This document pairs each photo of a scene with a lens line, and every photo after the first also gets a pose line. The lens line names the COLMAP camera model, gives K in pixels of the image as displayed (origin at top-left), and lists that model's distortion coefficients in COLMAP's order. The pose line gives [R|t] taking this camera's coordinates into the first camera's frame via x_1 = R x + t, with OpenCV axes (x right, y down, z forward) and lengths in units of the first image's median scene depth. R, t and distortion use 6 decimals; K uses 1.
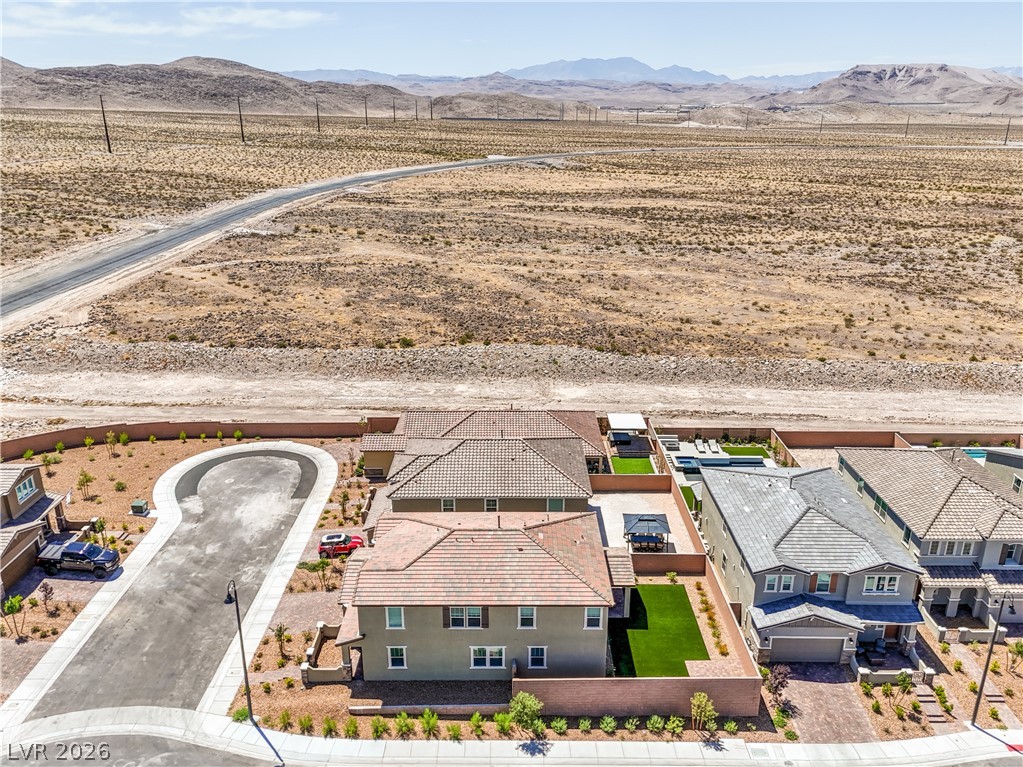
lens RADIAL K [[760.7, 0, 511.3], [0, 760.7, 397.7], [0, 0, 1]] dist [0.069916, -0.057749]
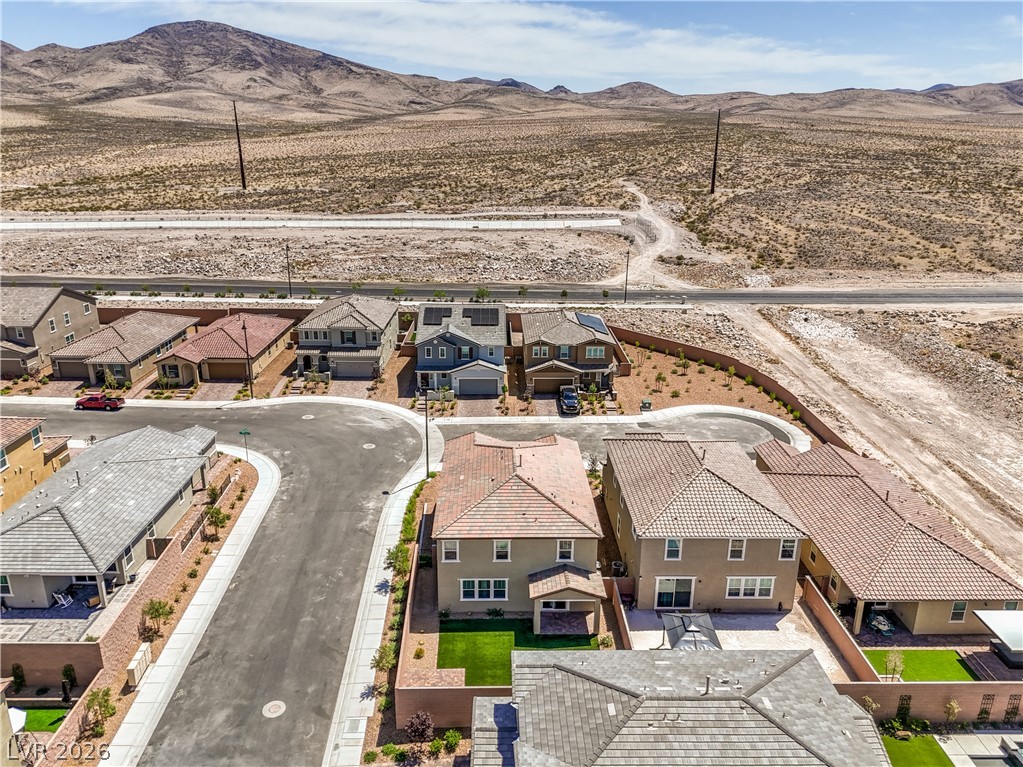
lens RADIAL K [[754.7, 0, 511.5], [0, 754.7, 383.5], [0, 0, 1]] dist [0.071064, -0.057983]
pose [[0.027472, 0.324356, -0.945536, 0.515908], [-0.364437, 0.884041, 0.292672, -0.130876], [0.930823, 0.336548, 0.142494, 0.423022]]
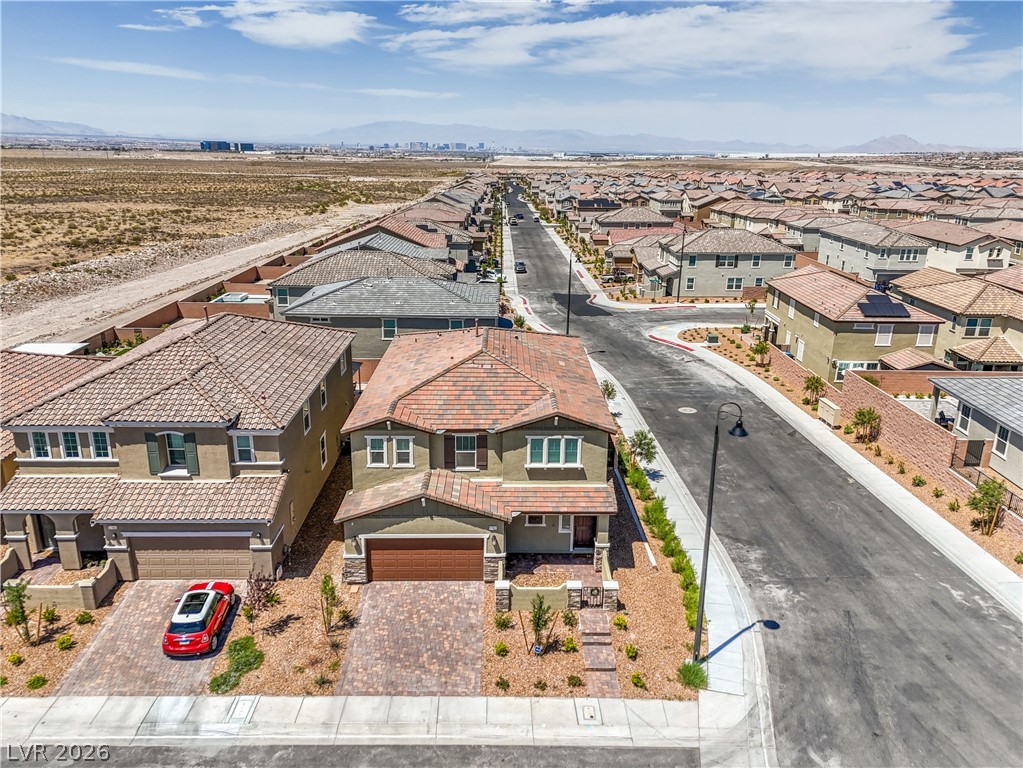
lens RADIAL K [[754.7, 0, 511.5], [0, 754.7, 384.0], [0, 0, 1]] dist [0.071064, -0.057983]
pose [[-0.016636, -0.301937, 0.953183, -0.397086], [0.345890, 0.892717, 0.288820, 0.005110], [-0.938128, 0.334501, 0.089586, 0.487764]]
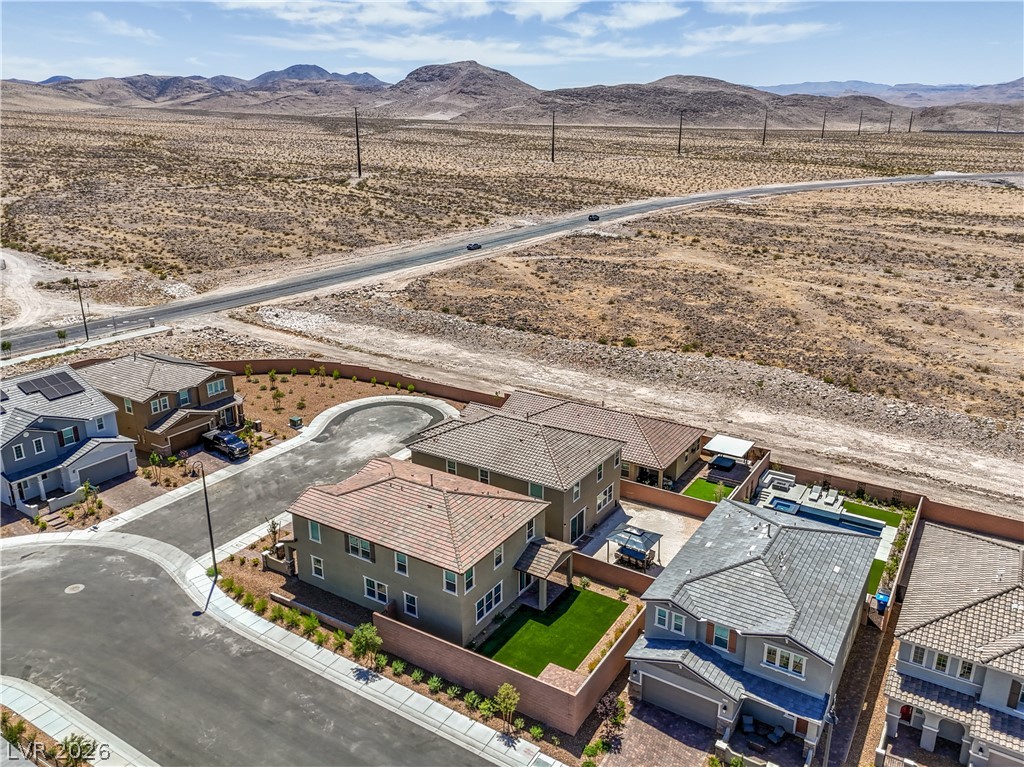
lens RADIAL K [[766.6, 0, 512.4], [0, 766.6, 395.3], [0, 0, 1]] dist [0.070653, -0.064146]
pose [[0.843985, 0.179772, -0.505343, 0.325222], [-0.190765, 0.981164, 0.030442, -0.005626], [0.501297, 0.070709, 0.862381, 0.056651]]
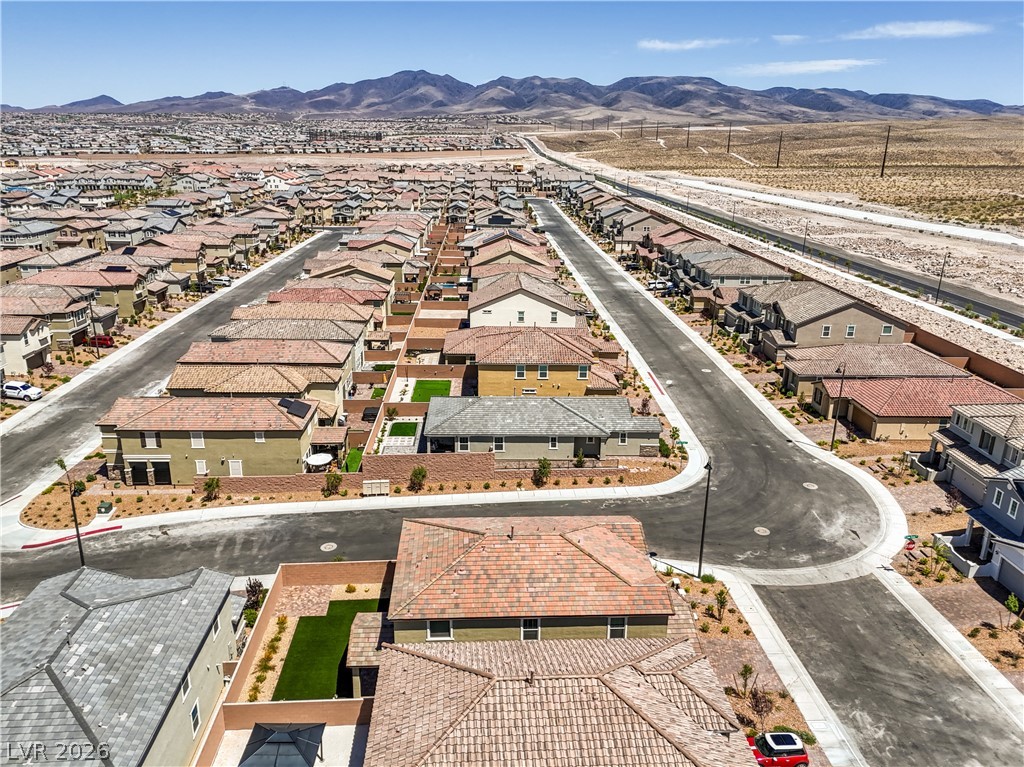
lens RADIAL K [[748.2, 0, 512.0], [0, 748.2, 383.5], [0, 0, 1]] dist [0.091190, -0.088719]
pose [[-0.997594, 0.004607, -0.069168, 0.024200], [-0.040137, 0.775145, 0.630507, -0.286995], [0.056520, 0.631766, -0.773096, 0.839861]]
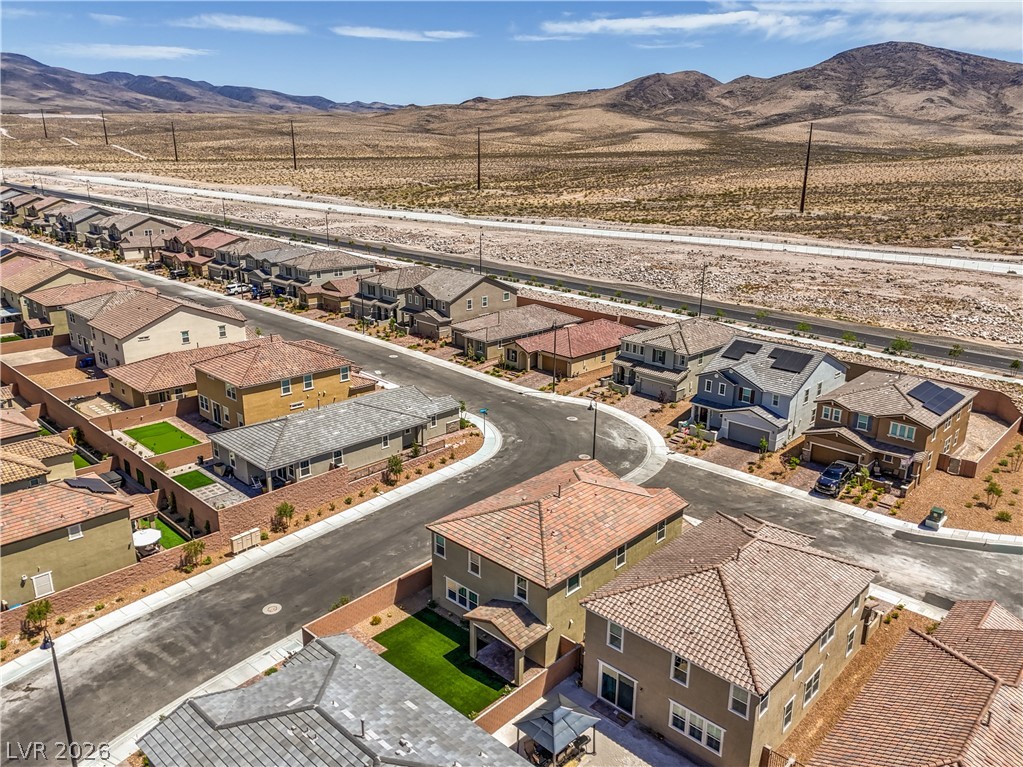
lens RADIAL K [[774.9, 0, 528.5], [0, 774.9, 390.8], [0, 0, 1]] dist [0.077393, -0.064616]
pose [[-0.669059, 0.217794, -0.710582, 0.387911], [-0.281454, 0.810637, 0.513469, -0.252240], [0.687855, 0.543537, -0.481065, 0.745199]]
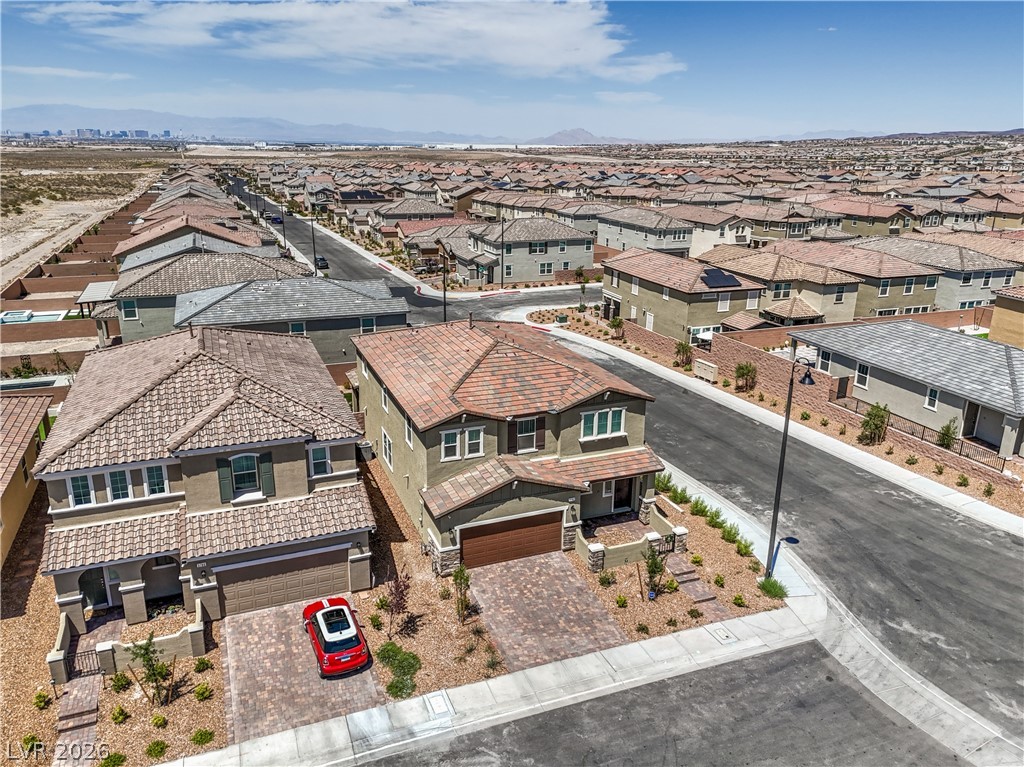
lens RADIAL K [[755.5, 0, 512.0], [0, 755.5, 383.5], [0, 0, 1]] dist [0.071064, -0.057983]
pose [[-0.374760, -0.289781, 0.880672, -0.390990], [0.318847, 0.851673, 0.415921, -0.048046], [-0.870570, 0.436670, -0.226777, 0.619869]]
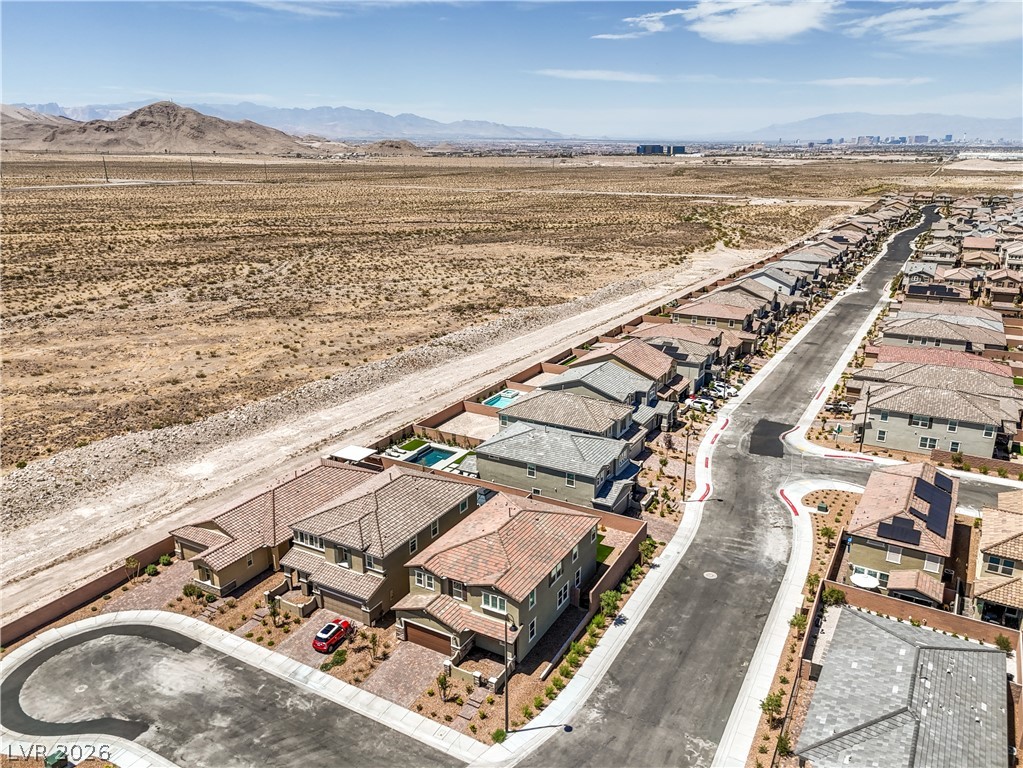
lens RADIAL K [[765.9, 0, 511.9], [0, 765.9, 395.8], [0, 0, 1]] dist [0.070653, -0.064146]
pose [[0.490667, -0.278338, 0.825696, -0.566282], [0.314611, 0.940276, 0.130006, -0.107354], [-0.812567, 0.195984, 0.548931, 0.116371]]
